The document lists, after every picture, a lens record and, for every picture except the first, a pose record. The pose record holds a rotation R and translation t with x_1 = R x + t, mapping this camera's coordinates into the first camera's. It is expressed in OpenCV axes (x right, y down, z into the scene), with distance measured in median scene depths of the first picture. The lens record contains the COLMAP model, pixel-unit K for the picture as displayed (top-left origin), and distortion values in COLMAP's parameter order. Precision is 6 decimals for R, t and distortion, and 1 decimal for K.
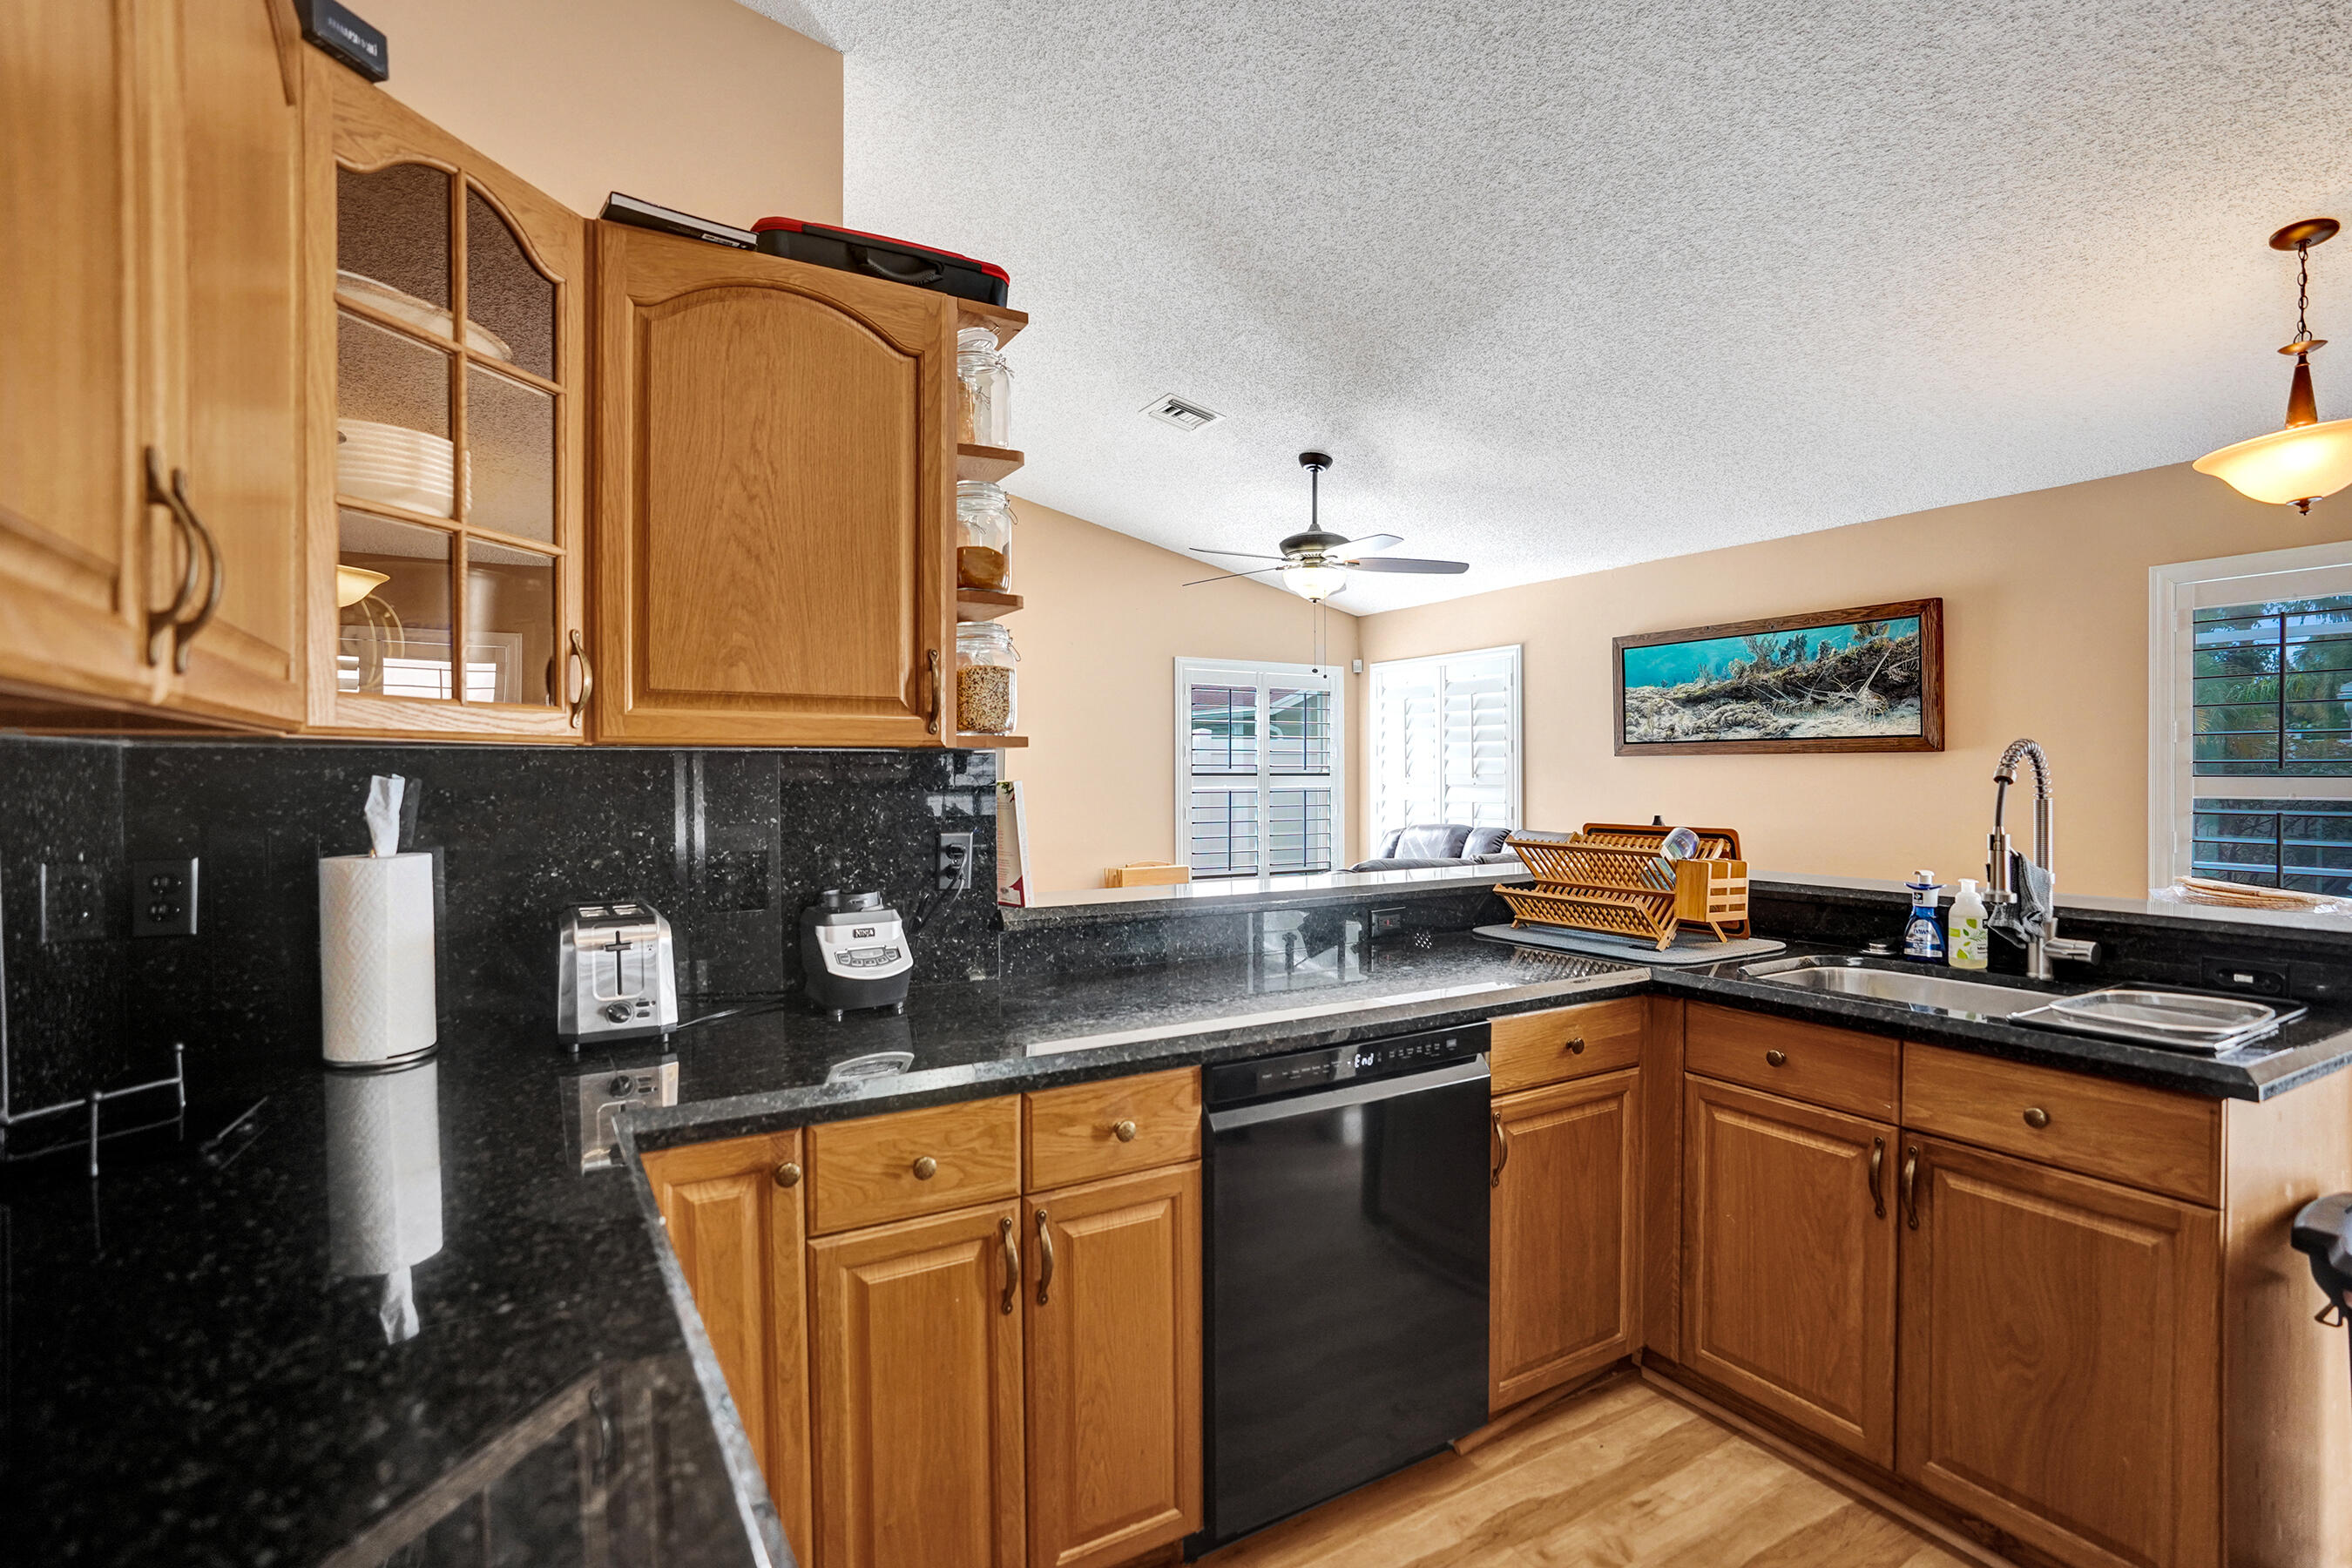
lens RADIAL K [[1099.0, 0, 1176.0], [0, 1099.0, 784.0], [0, 0, 1]] dist [-0.053913, 0.028012]
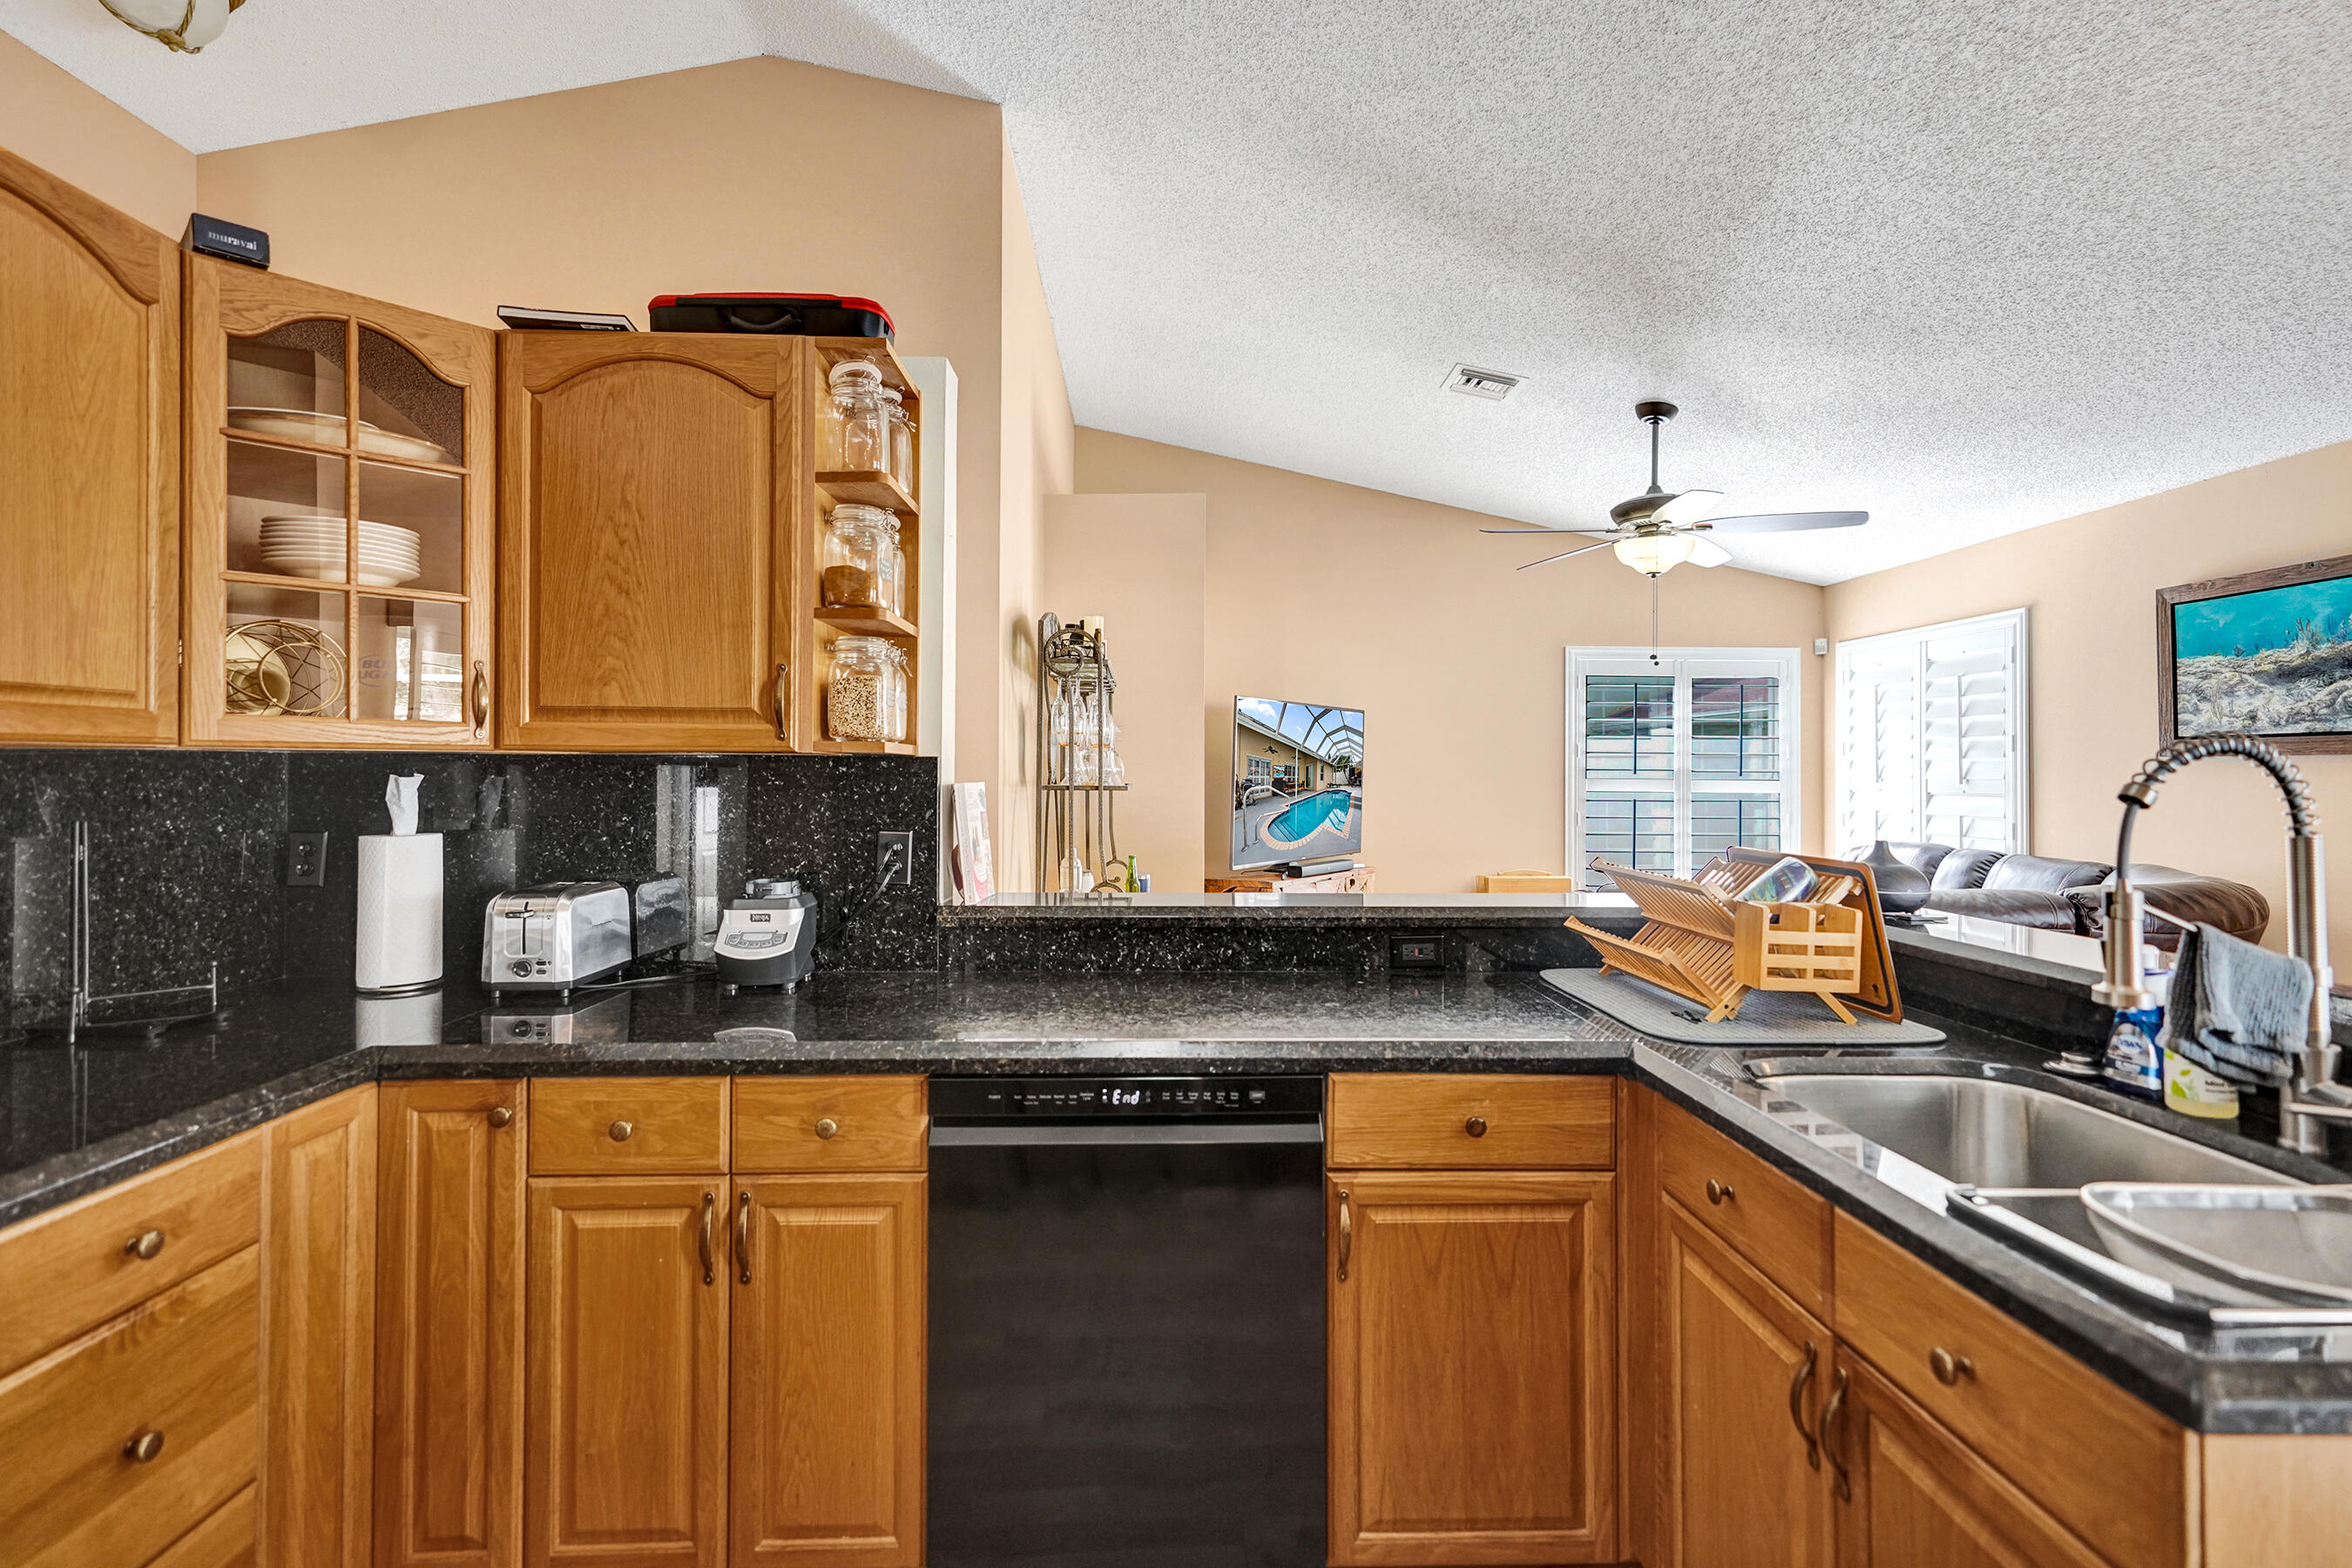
lens RADIAL K [[1094.2, 0, 1173.9], [0, 1094.2, 763.7], [0, 0, 1]] dist [0.014422, -0.000768]
pose [[0.878775, 0.003332, -0.477225, 0.671203], [-0.011465, 0.999834, -0.014131, -0.011715], [0.477099, 0.017890, 0.878667, 0.228861]]
